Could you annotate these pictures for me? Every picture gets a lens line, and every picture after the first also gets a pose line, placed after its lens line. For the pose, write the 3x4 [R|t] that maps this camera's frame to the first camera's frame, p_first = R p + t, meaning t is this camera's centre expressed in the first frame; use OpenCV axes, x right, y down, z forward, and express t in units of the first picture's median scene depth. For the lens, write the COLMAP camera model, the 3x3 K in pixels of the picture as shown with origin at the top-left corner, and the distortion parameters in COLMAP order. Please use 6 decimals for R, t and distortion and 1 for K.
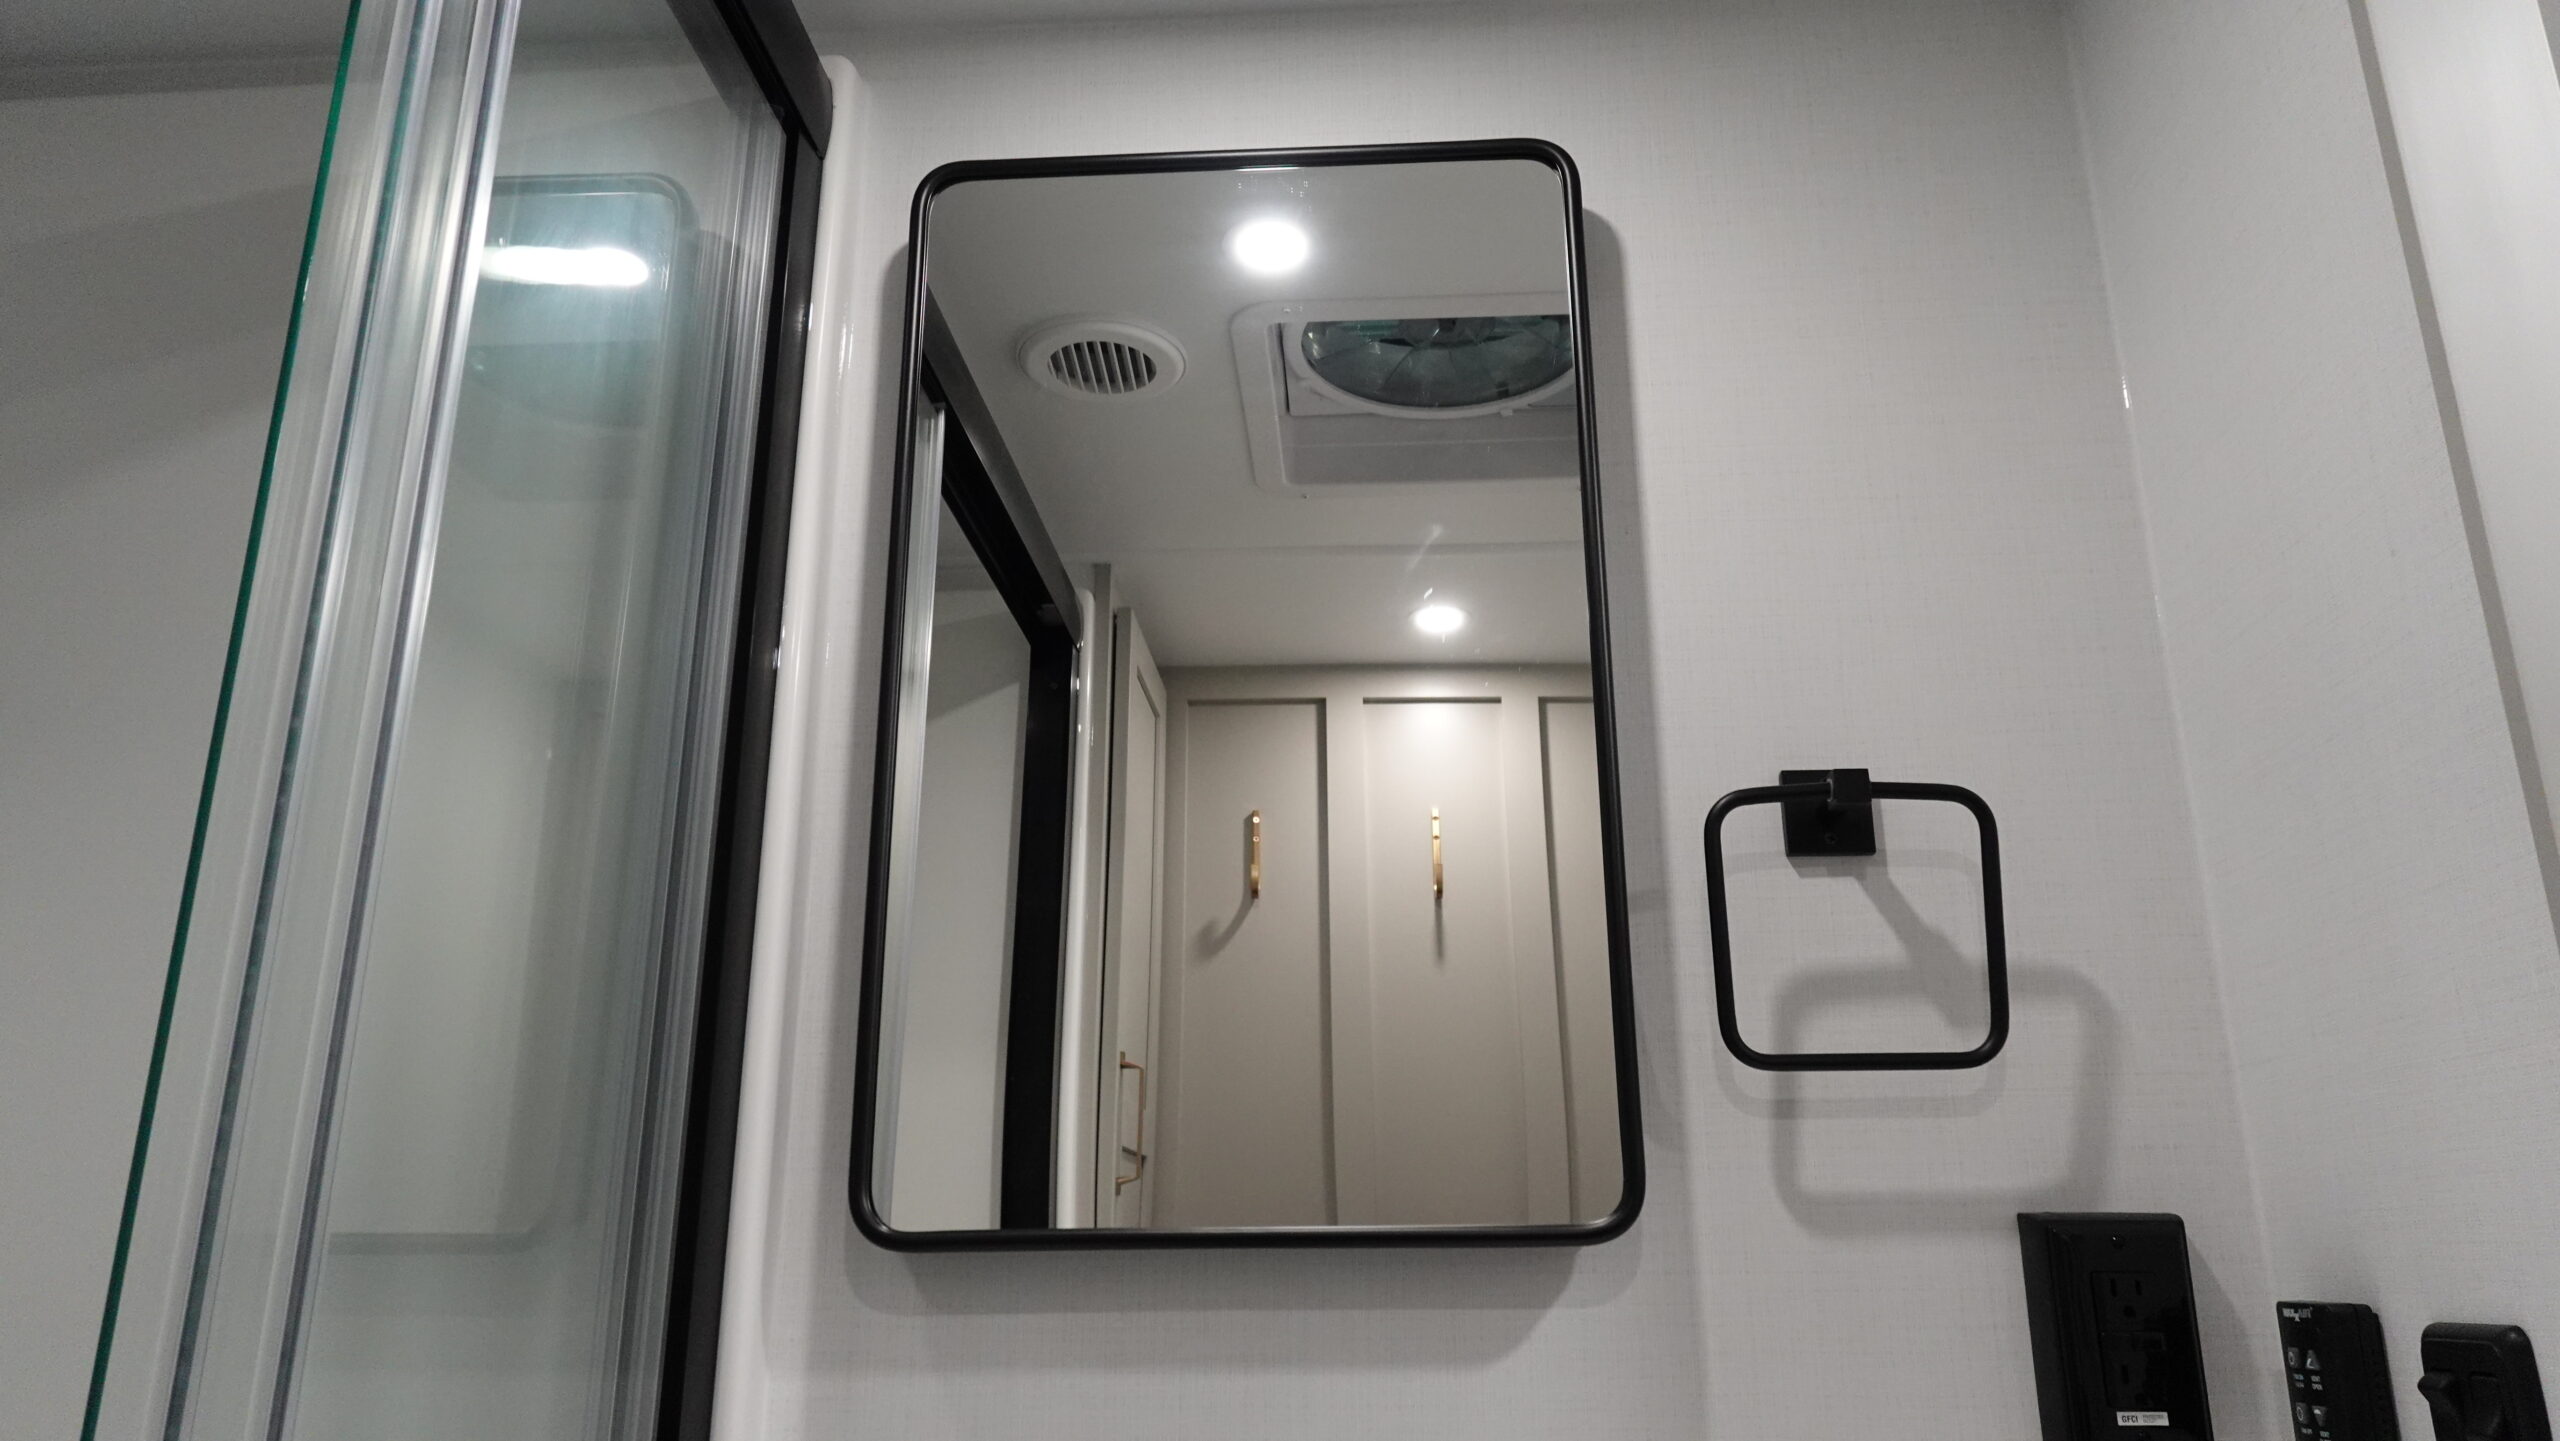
lens RADIAL K [[1739.0, 0, 1279.0], [0, 1739.0, 726.0], [0, 0, 1]] dist [0.008281, -0.004438]
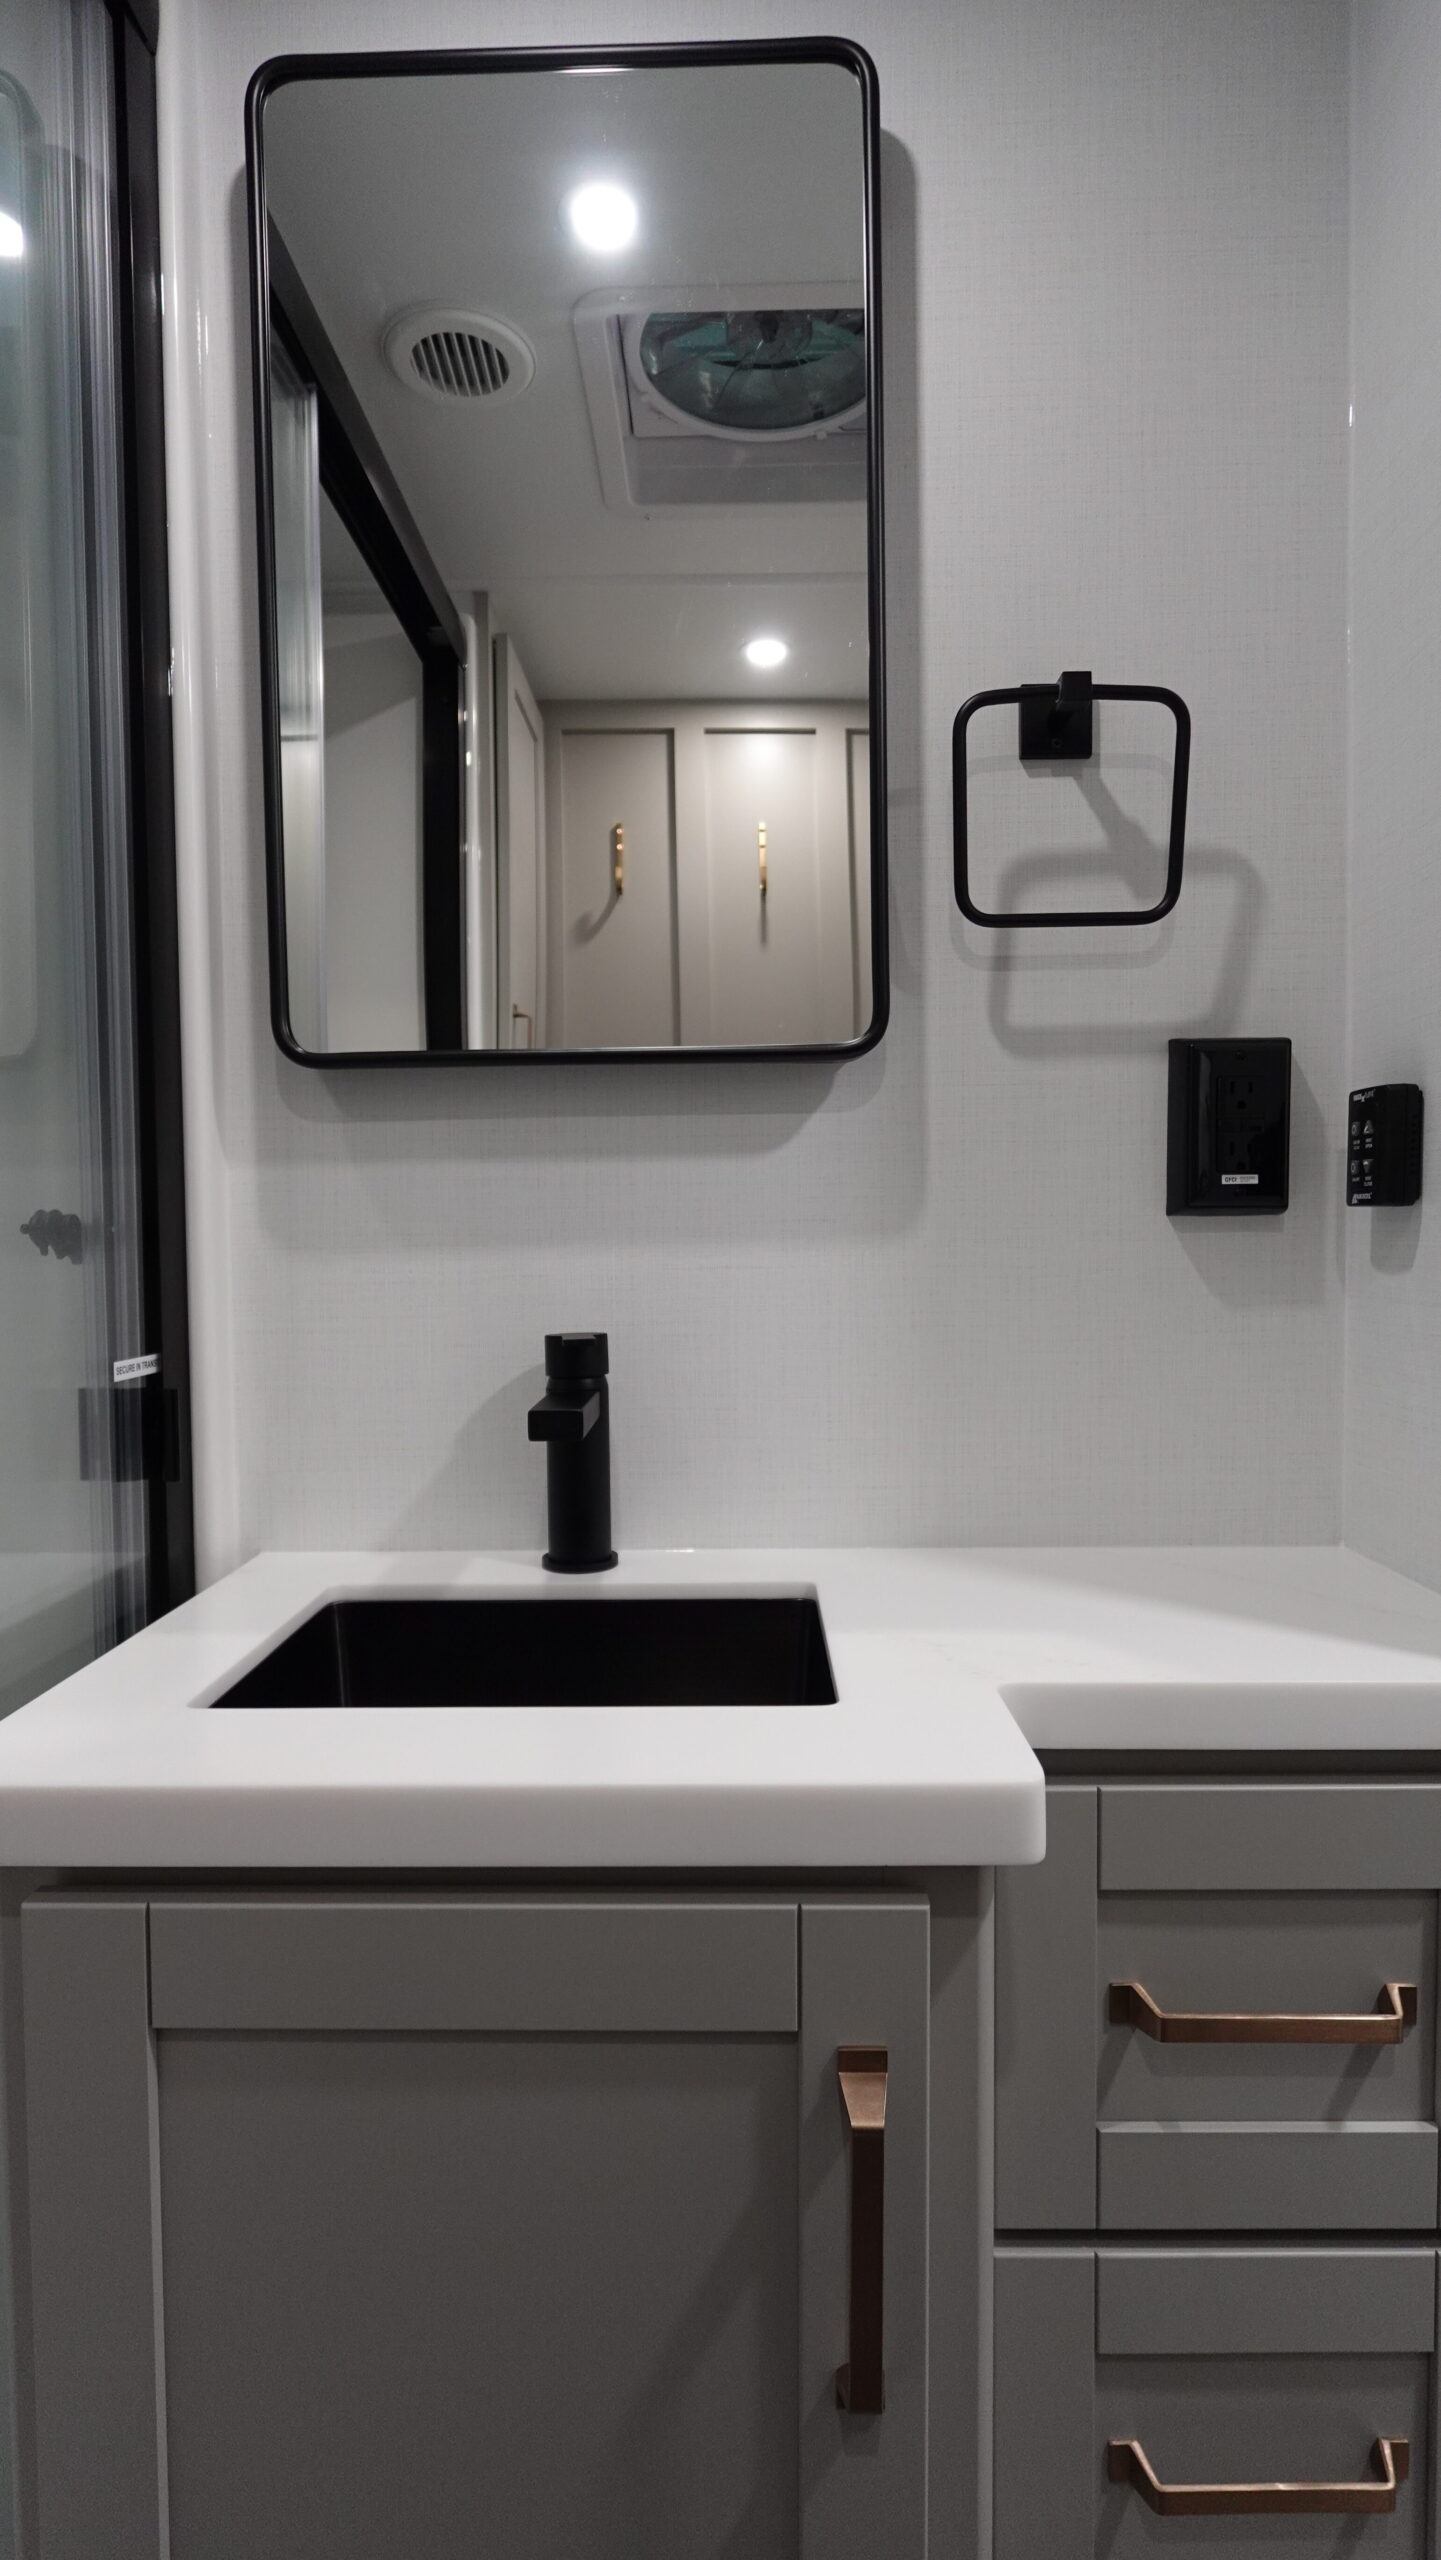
lens RADIAL K [[1283.4, 0, 704.0], [0, 1283.4, 1274.0], [0, 0, 1]] dist [-0.002079, -0.002282]
pose [[0.999394, -0.011899, 0.032699, 0.033197], [0.000305, 0.942675, 0.333713, 0.109014], [-0.034795, -0.333501, 0.942107, 0.031938]]
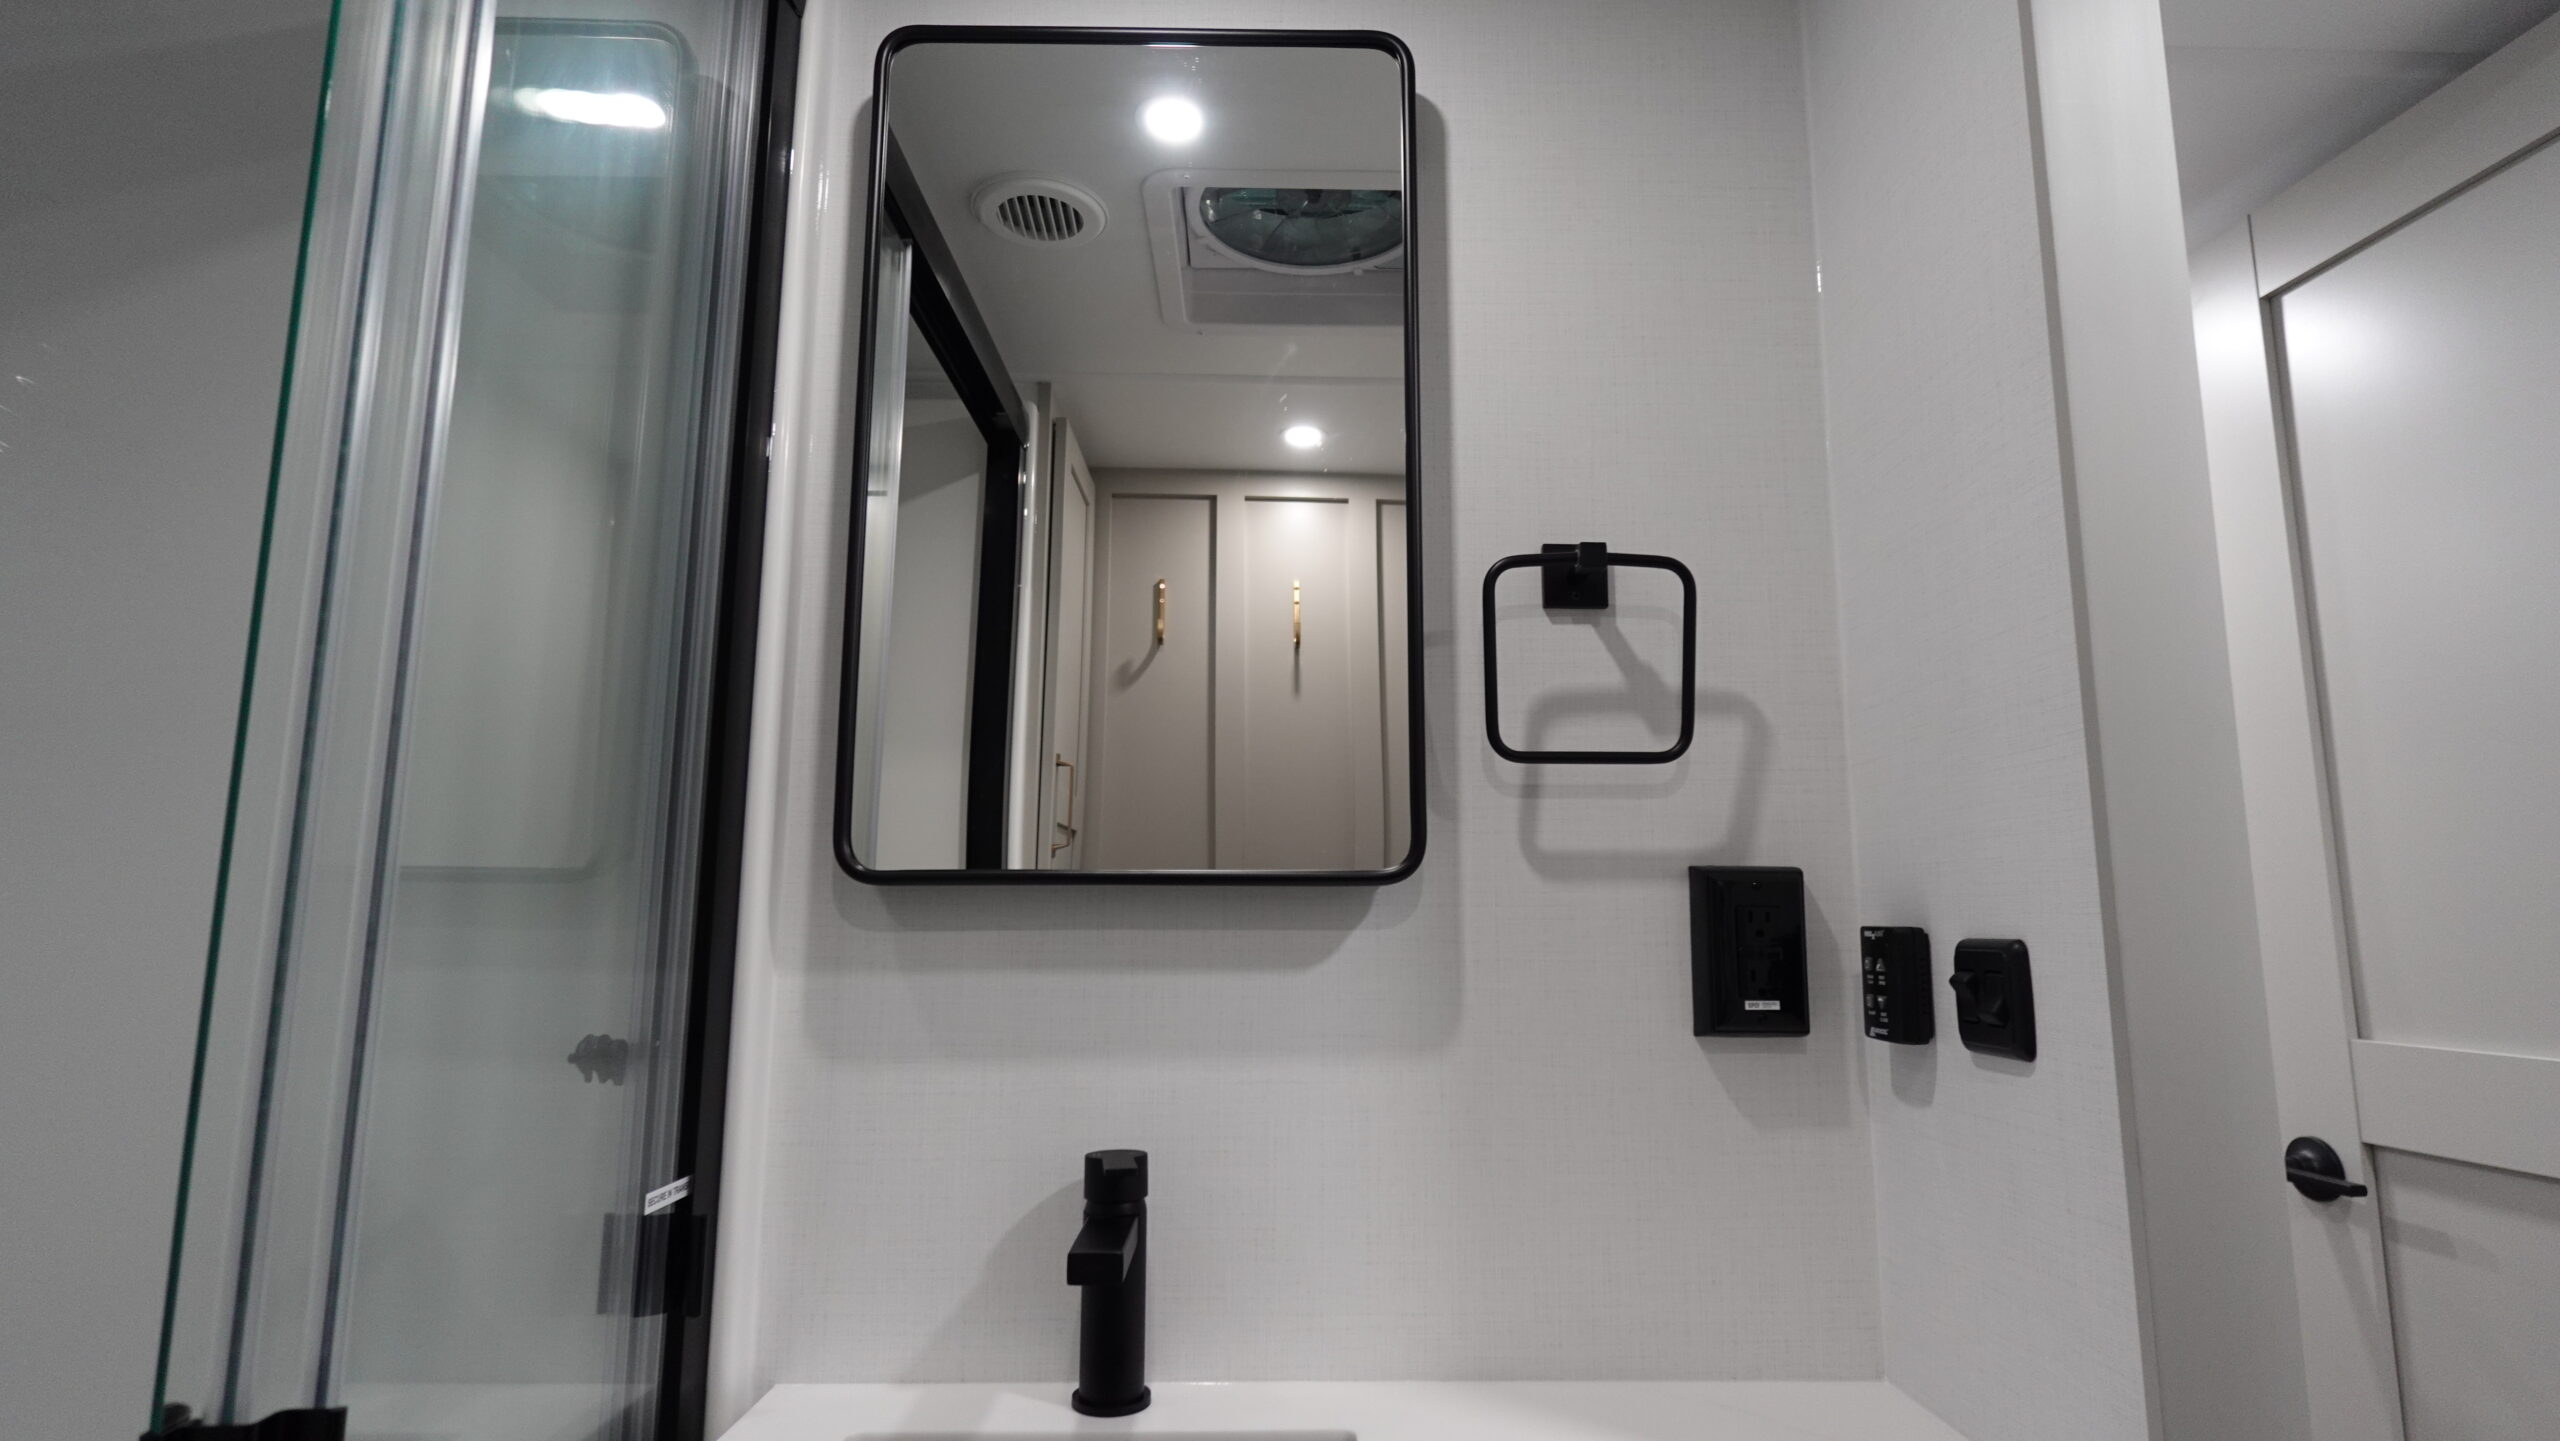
lens RADIAL K [[1283.4, 0, 1277.6], [0, 1283.4, 721.0], [0, 0, 1]] dist [-0.002079, -0.002282]
pose [[0.997308, 0.018355, 0.070996, 0.017008], [-0.028712, 0.988610, 0.147739, 0.019517], [-0.067475, -0.149379, 0.986475, 0.021163]]
